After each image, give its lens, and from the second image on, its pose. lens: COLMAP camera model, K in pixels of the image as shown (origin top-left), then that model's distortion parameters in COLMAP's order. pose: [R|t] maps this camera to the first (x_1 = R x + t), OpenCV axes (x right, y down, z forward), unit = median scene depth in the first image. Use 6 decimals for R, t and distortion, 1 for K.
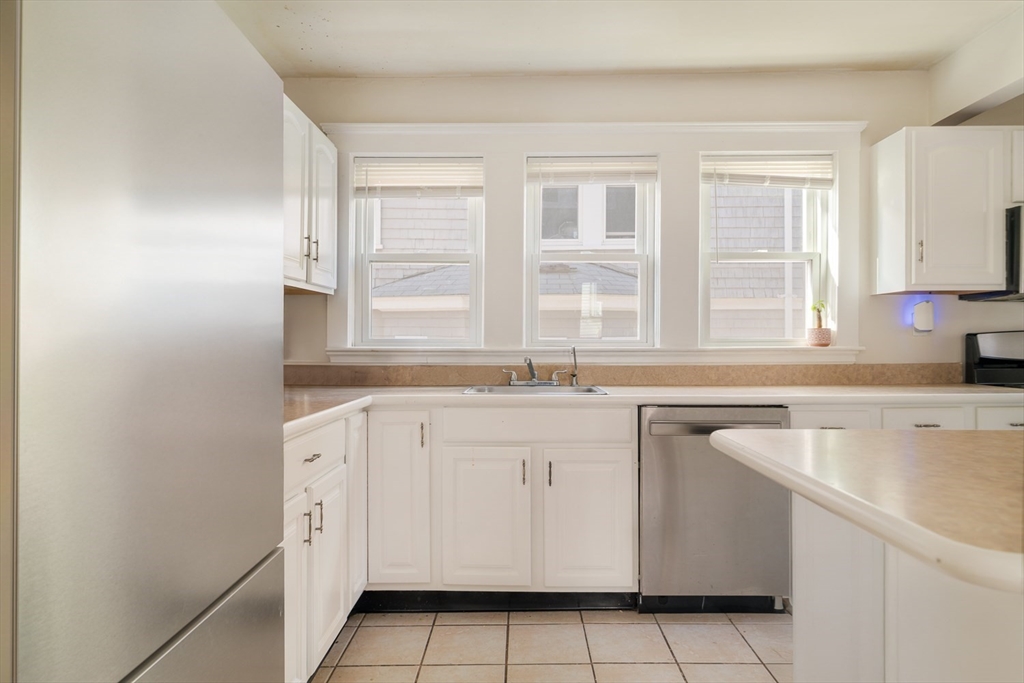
lens RADIAL K [[610.2, 0, 513.3], [0, 610.2, 337.5], [0, 0, 1]] dist [0.003493, 0.003503]
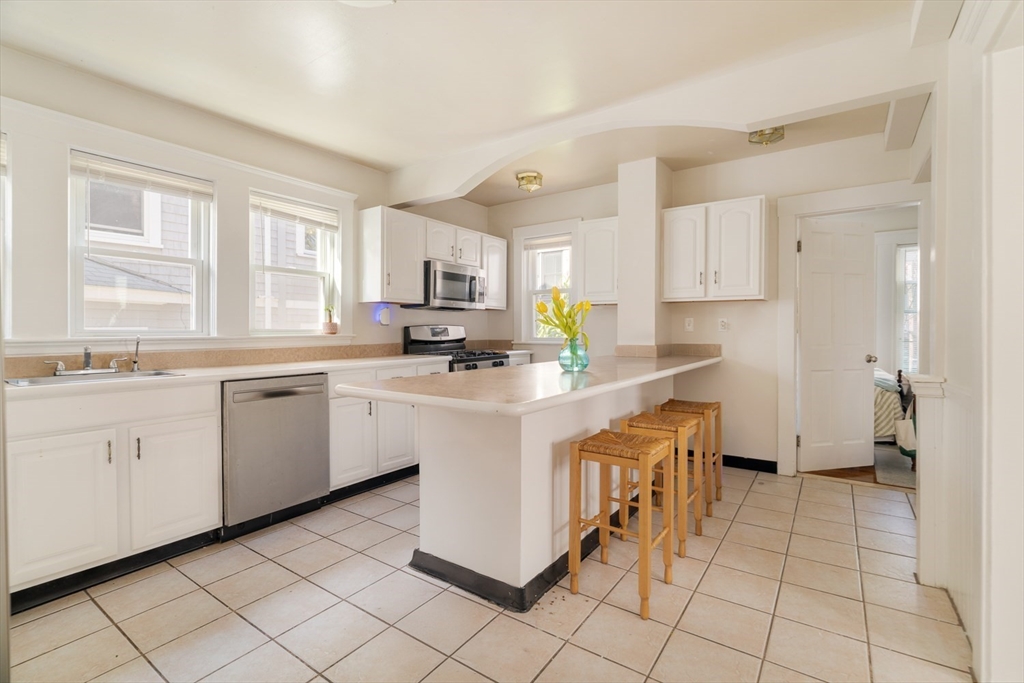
lens RADIAL K [[466.6, 0, 512.4], [0, 466.6, 336.5], [0, 0, 1]] dist [0.002186, 0.000835]
pose [[0.570013, -0.011469, 0.821556, -0.206511], [-0.003227, 0.999864, 0.016196, -0.000101], [-0.821629, -0.011883, 0.569898, -0.046579]]
